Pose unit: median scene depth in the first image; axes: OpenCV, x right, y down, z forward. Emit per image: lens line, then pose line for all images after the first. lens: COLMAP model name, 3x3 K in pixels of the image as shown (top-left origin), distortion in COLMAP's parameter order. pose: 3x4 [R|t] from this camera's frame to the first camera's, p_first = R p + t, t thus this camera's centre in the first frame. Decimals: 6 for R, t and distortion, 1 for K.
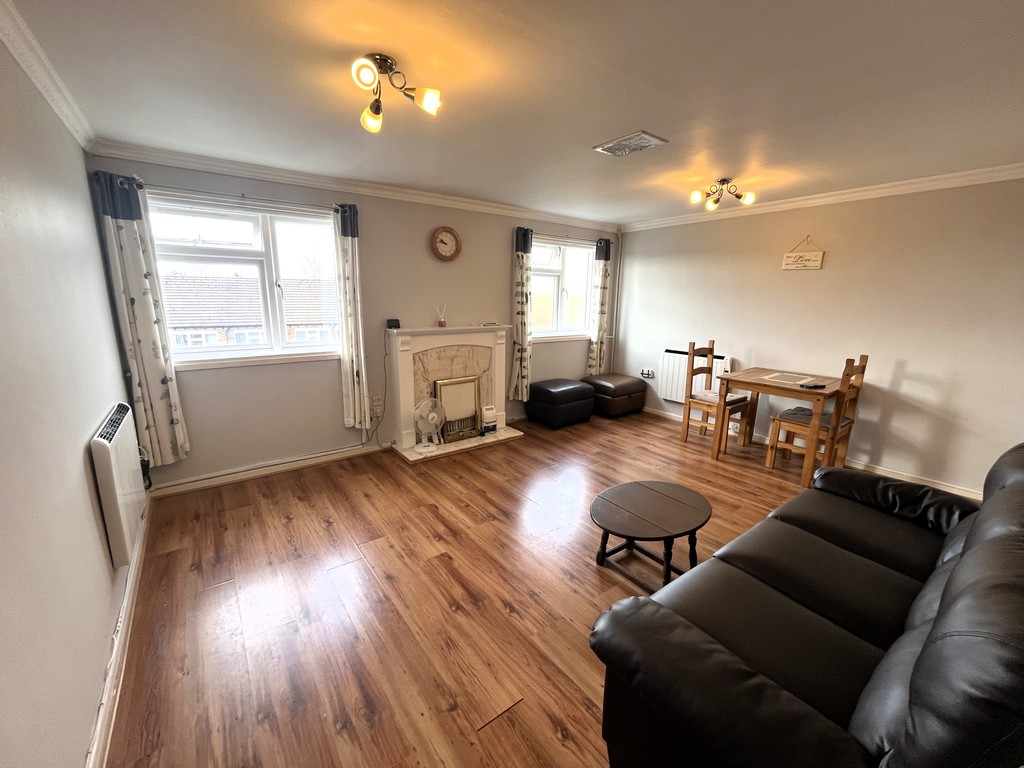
lens RADIAL K [[415.8, 0, 511.4], [0, 415.8, 383.2], [0, 0, 1]] dist [-0.001164, -0.000199]
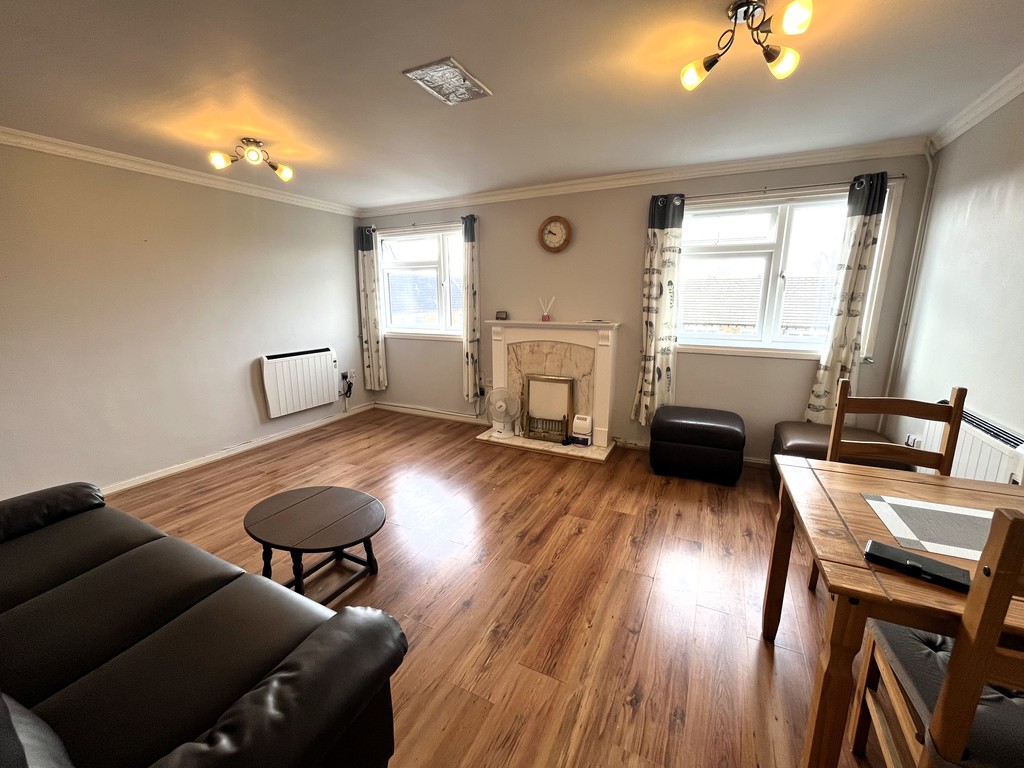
lens RADIAL K [[422.8, 0, 510.9], [0, 422.8, 382.0], [0, 0, 1]] dist [-0.001554, -0.000099]
pose [[0.442398, 0.175997, -0.879380, 0.711391], [-0.168460, 0.979408, 0.111268, -0.095022], [0.880855, 0.098916, 0.462937, 0.498493]]
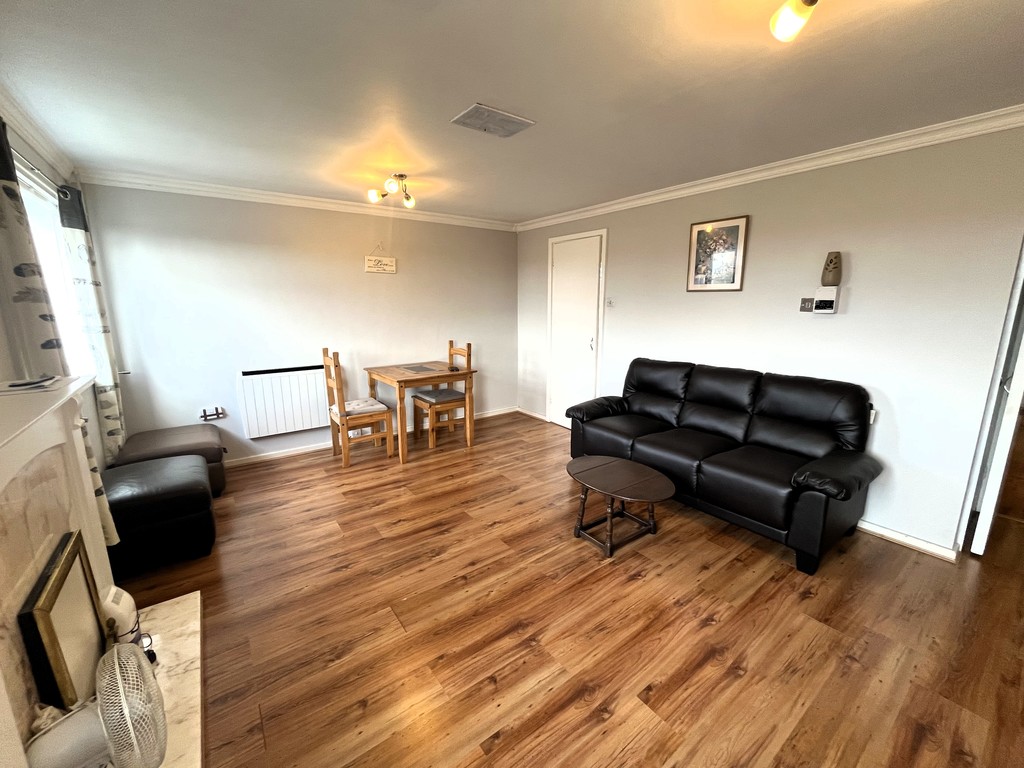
lens RADIAL K [[415.8, 0, 511.4], [0, 415.8, 383.2], [0, 0, 1]] dist [-0.001164, -0.000199]
pose [[0.009738, -0.208952, 0.977878, -0.420941], [0.208100, 0.956936, 0.202404, -0.141332], [-0.978059, 0.201525, 0.052801, 0.646480]]
